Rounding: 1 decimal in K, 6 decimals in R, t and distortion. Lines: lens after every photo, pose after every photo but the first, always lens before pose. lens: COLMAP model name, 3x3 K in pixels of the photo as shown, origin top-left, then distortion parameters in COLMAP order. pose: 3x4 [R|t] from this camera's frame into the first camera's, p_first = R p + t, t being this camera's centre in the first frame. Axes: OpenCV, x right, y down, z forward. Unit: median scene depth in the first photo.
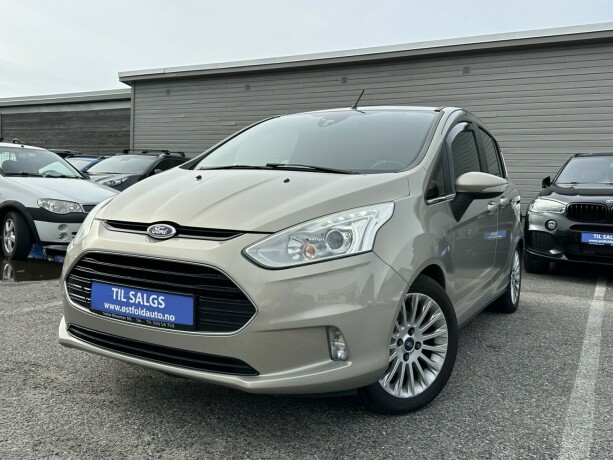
lens RADIAL K [[553.7, 0, 306.5], [0, 553.7, 230.0], [0, 0, 1]] dist [0.135567, -0.249671]
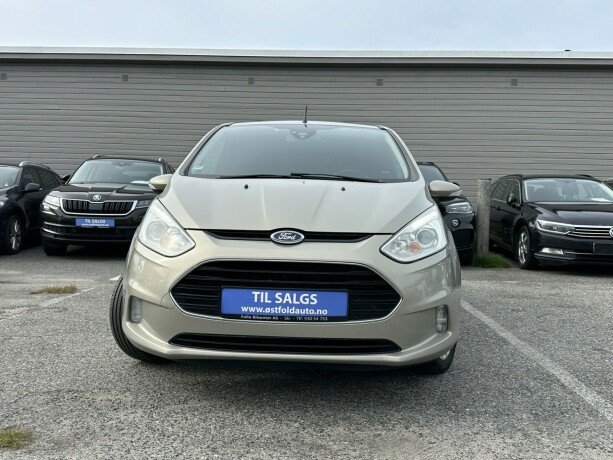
lens RADIAL K [[553.7, 0, 306.5], [0, 553.7, 230.0], [0, 0, 1]] dist [0.135567, -0.249671]
pose [[0.889244, -0.042358, 0.455468, -0.744186], [0.043060, 0.999033, 0.008839, -0.020193], [-0.455403, 0.011753, 0.890208, 0.007989]]
